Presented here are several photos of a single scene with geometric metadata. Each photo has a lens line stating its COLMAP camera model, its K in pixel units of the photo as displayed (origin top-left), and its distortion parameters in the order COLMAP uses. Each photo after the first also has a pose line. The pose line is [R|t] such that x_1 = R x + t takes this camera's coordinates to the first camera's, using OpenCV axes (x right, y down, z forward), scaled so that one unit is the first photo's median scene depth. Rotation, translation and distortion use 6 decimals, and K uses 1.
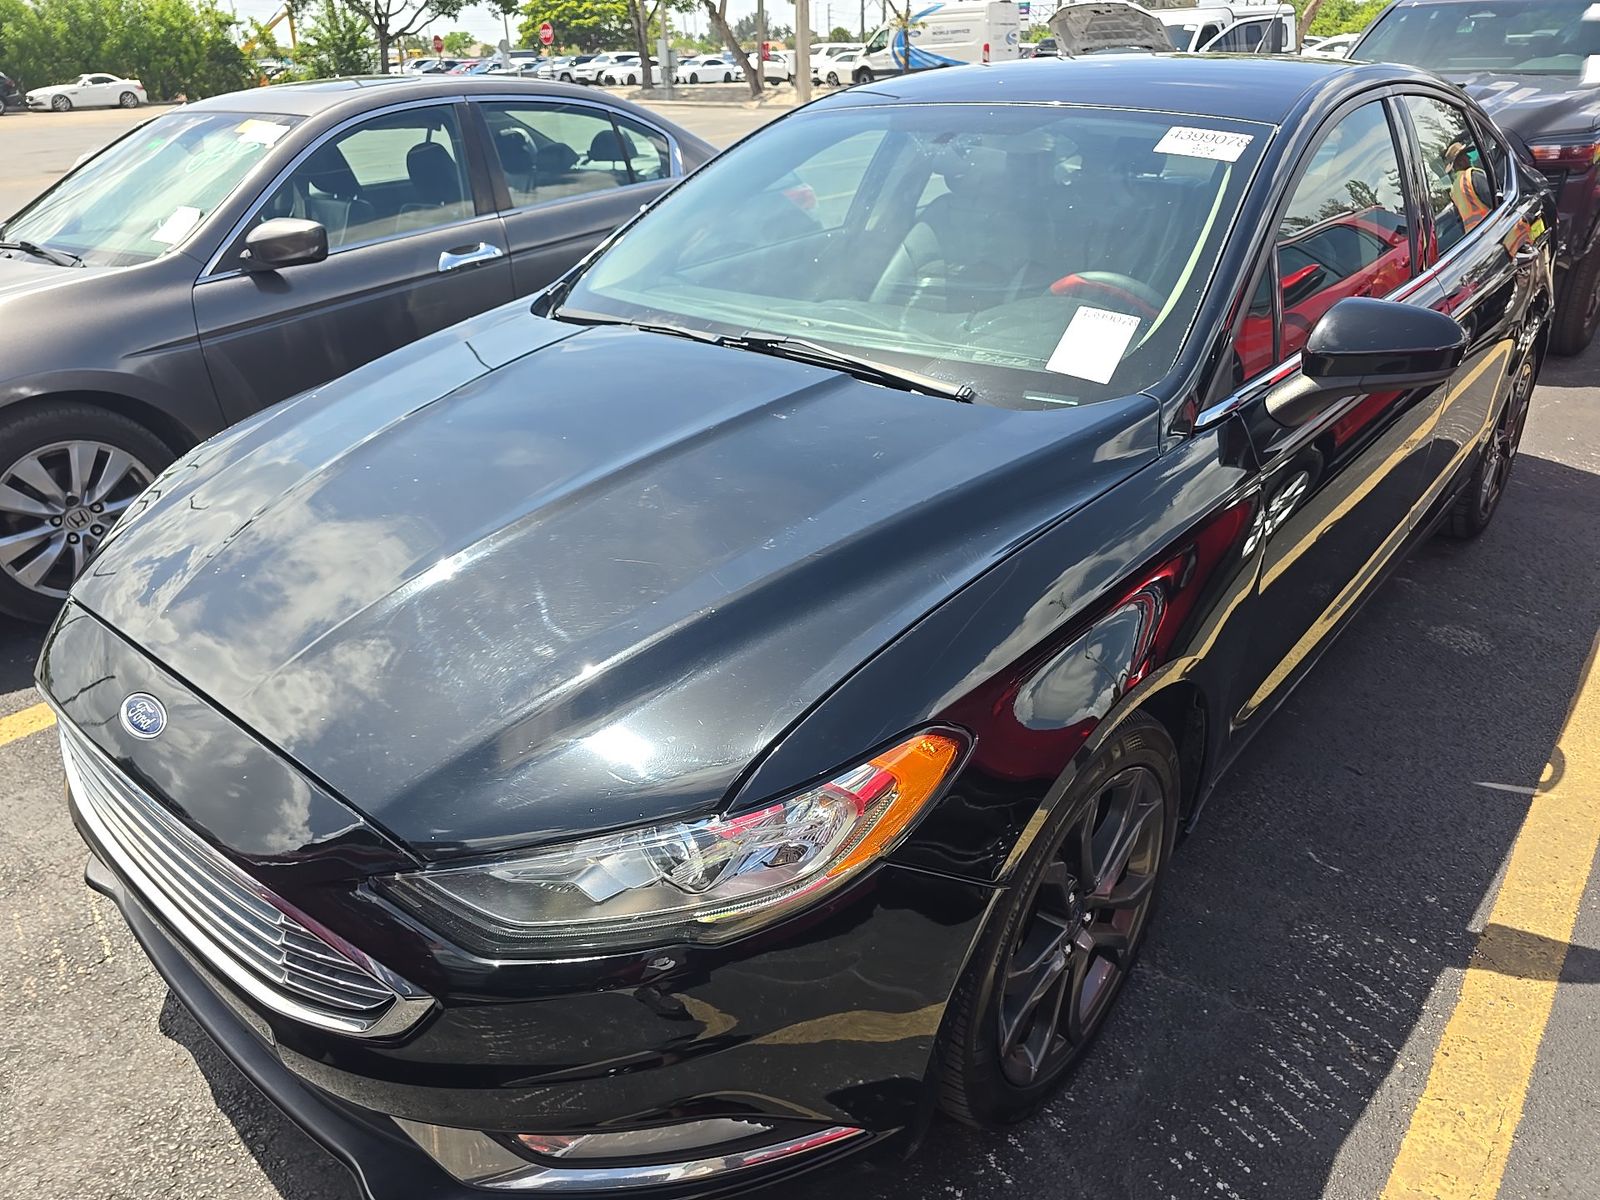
lens RADIAL K [[1083.8, 0, 841.6], [0, 1083.8, 589.6], [0, 0, 1]] dist [0.031185, -0.023247]
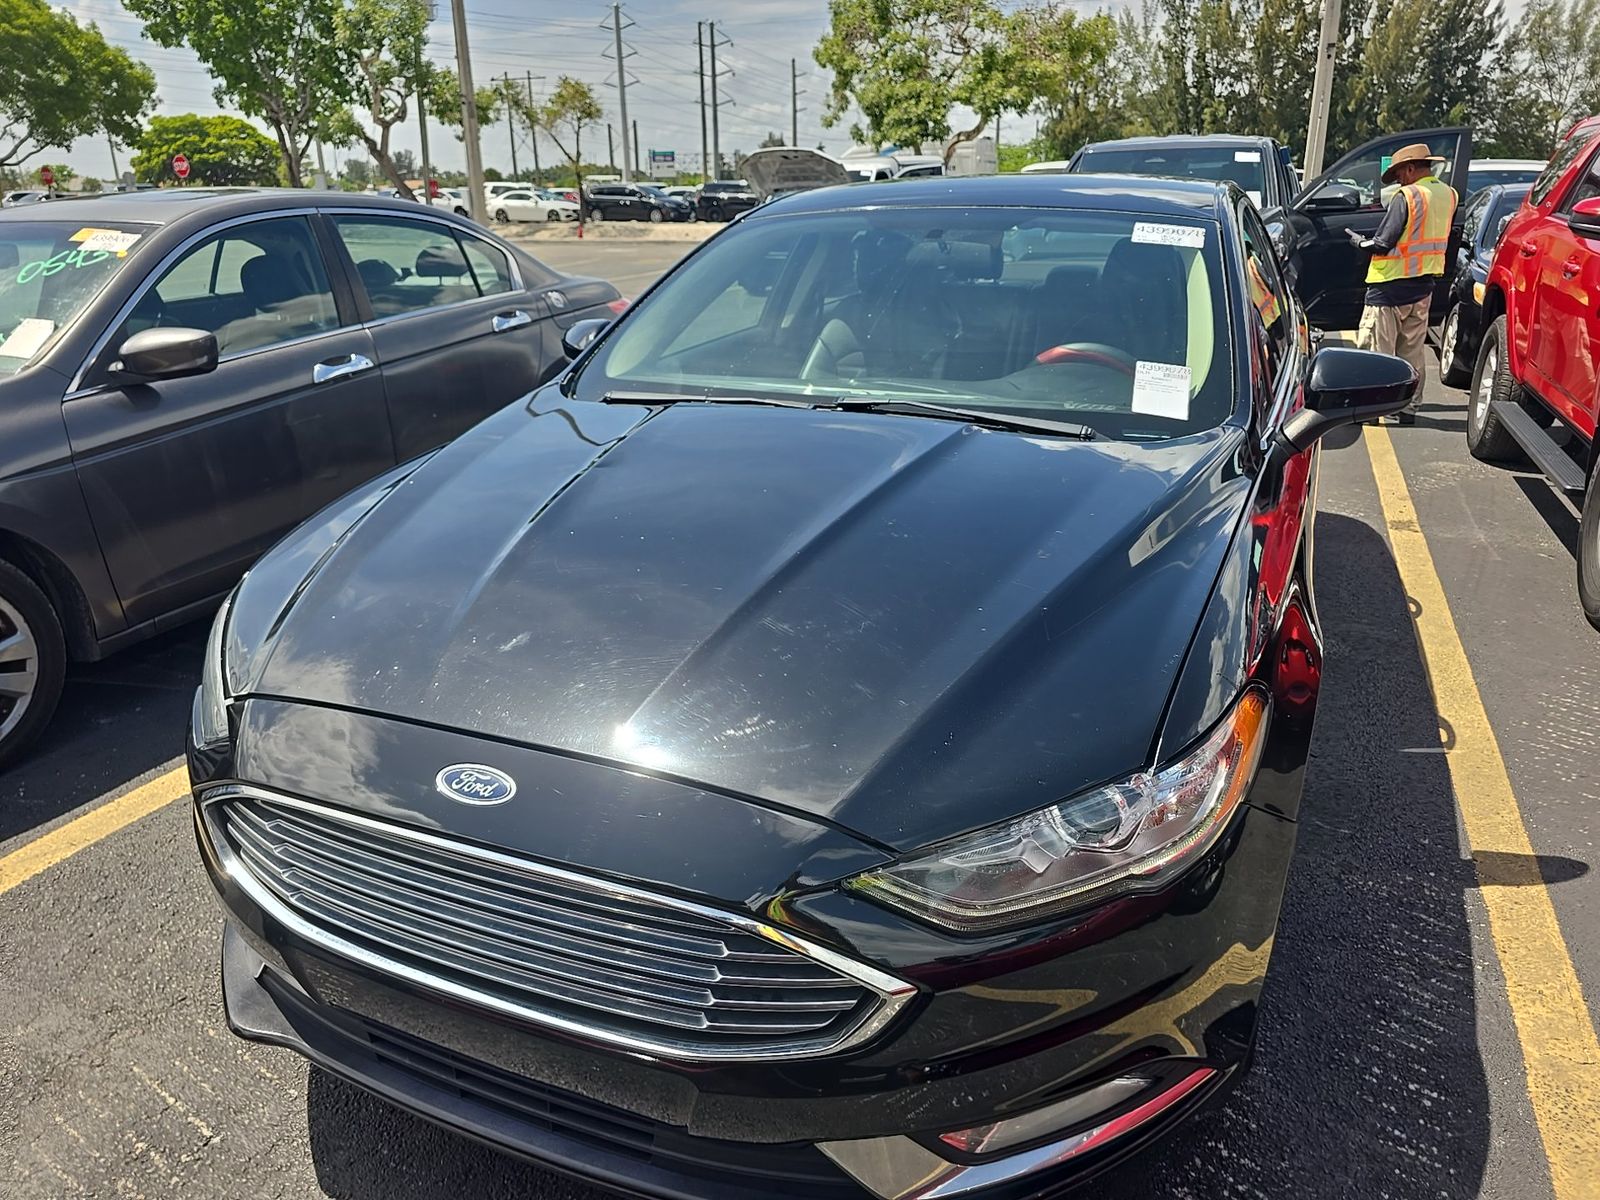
lens RADIAL K [[1083.8, 0, 840.8], [0, 1083.8, 585.4], [0, 0, 1]] dist [0.031185, -0.023247]
pose [[0.955899, -0.086882, 0.280549, -0.237955], [0.118409, 0.988174, -0.097426, 0.030110], [-0.268767, 0.126349, 0.954882, -0.002510]]
